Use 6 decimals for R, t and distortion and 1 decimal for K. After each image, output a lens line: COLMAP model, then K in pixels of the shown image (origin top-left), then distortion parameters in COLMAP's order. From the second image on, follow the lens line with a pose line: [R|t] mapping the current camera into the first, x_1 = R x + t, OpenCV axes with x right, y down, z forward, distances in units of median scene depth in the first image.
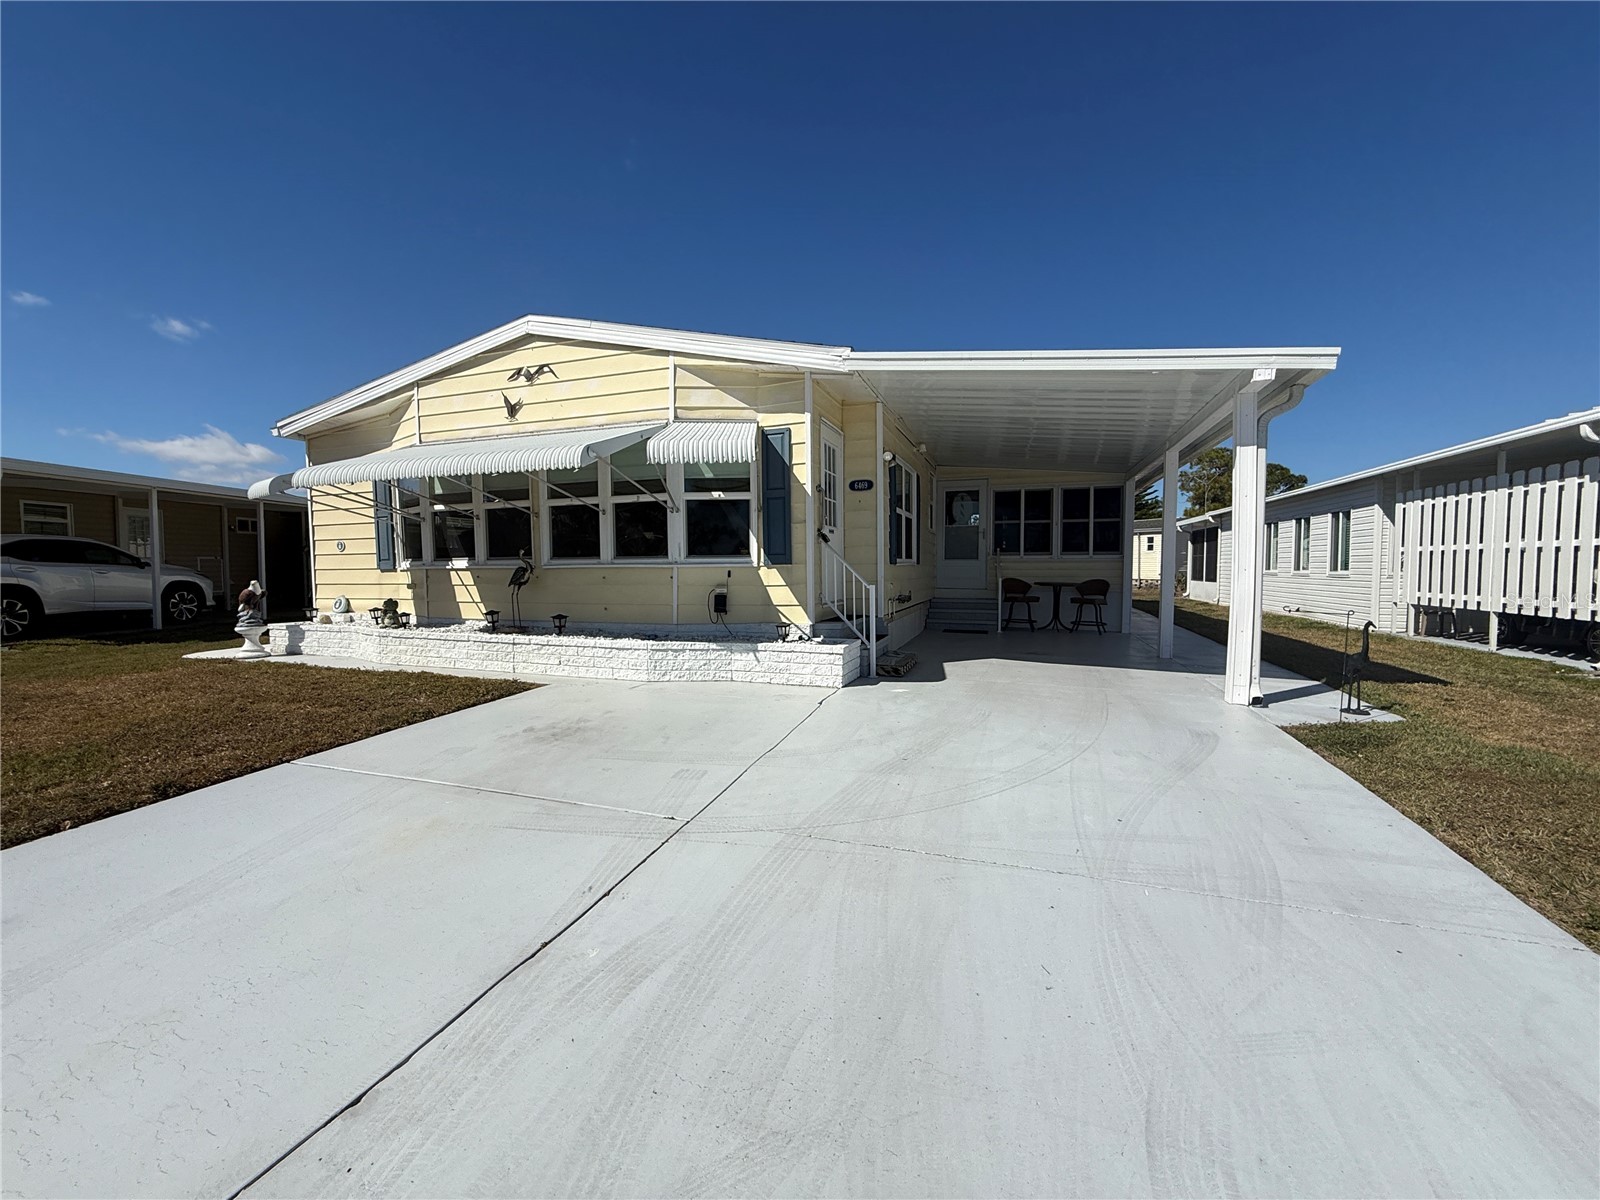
lens RADIAL K [[636.3, 0, 794.7], [0, 636.3, 600.1], [0, 0, 1]] dist [-0.001010, 0.000059]
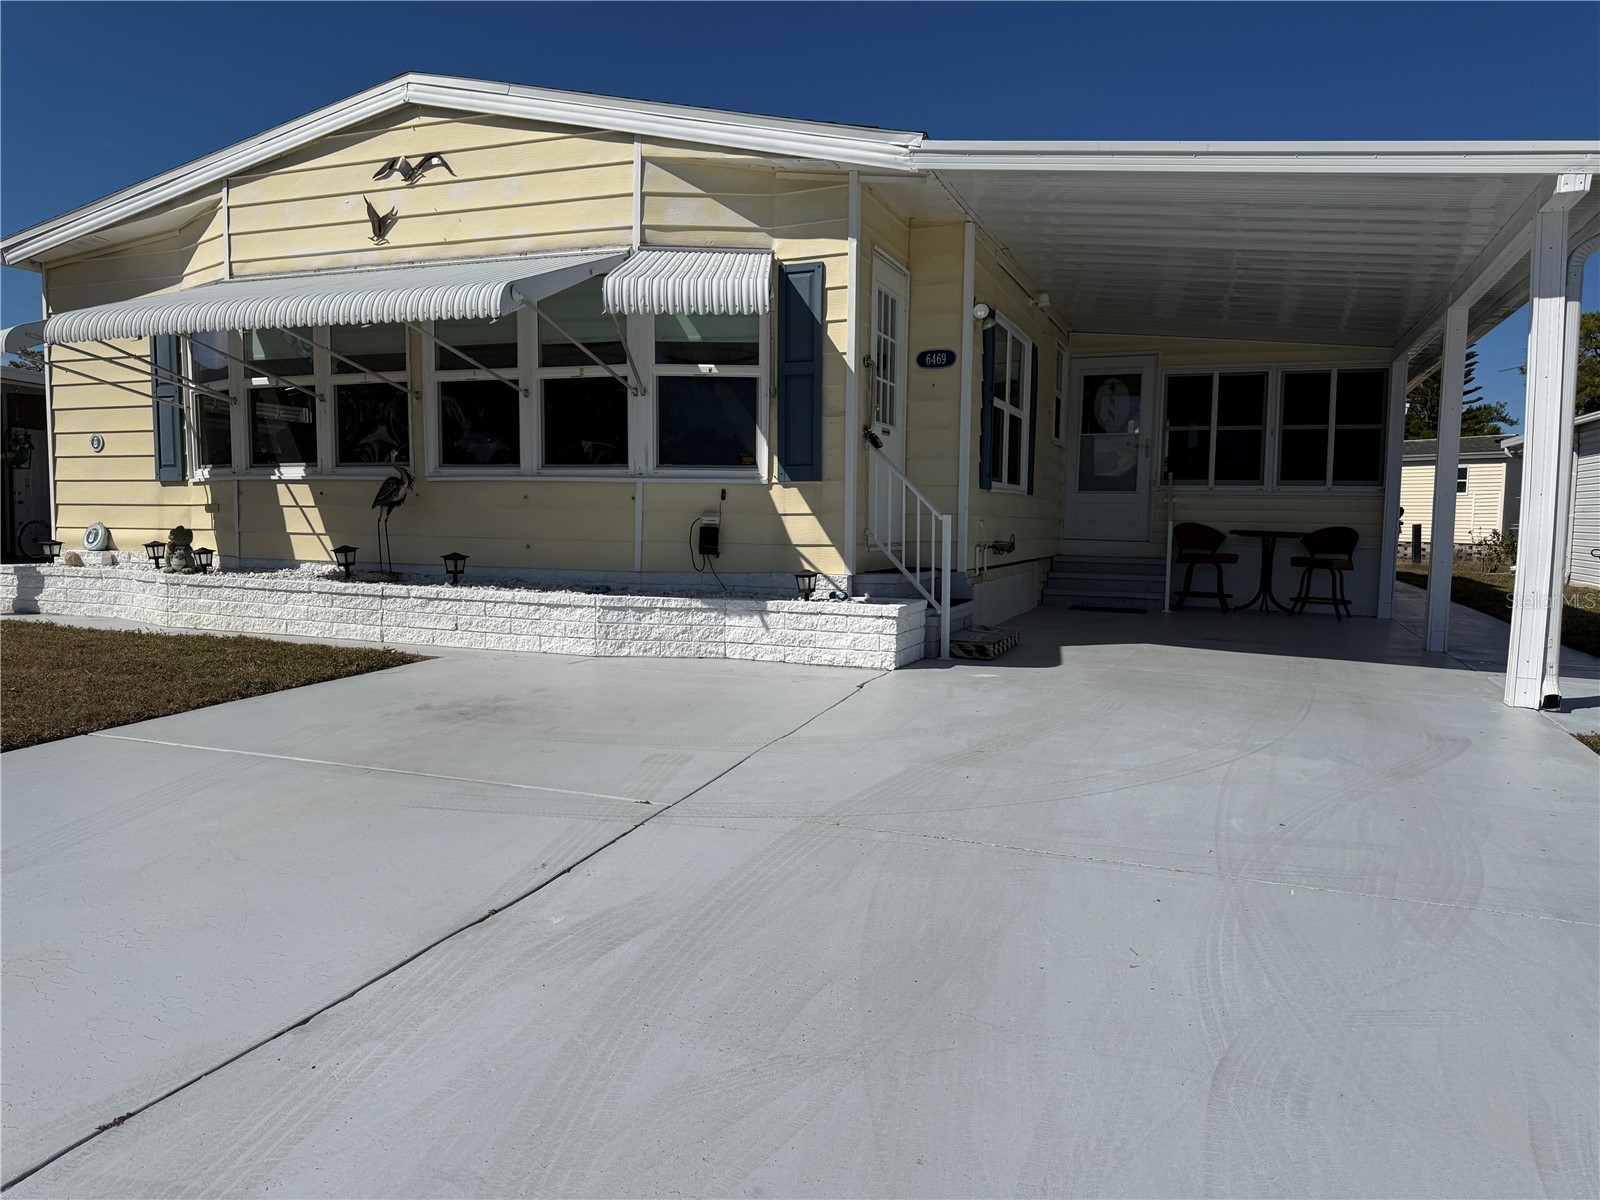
lens RADIAL K [[1161.3, 0, 795.7], [0, 1161.3, 611.4], [0, 0, 1]] dist [0.118771, -0.201345]
pose [[0.999419, 0.021043, -0.026813, 0.003234], [-0.020540, 0.999610, 0.018903, 0.051651], [0.027201, -0.018341, 0.999462, -0.161812]]
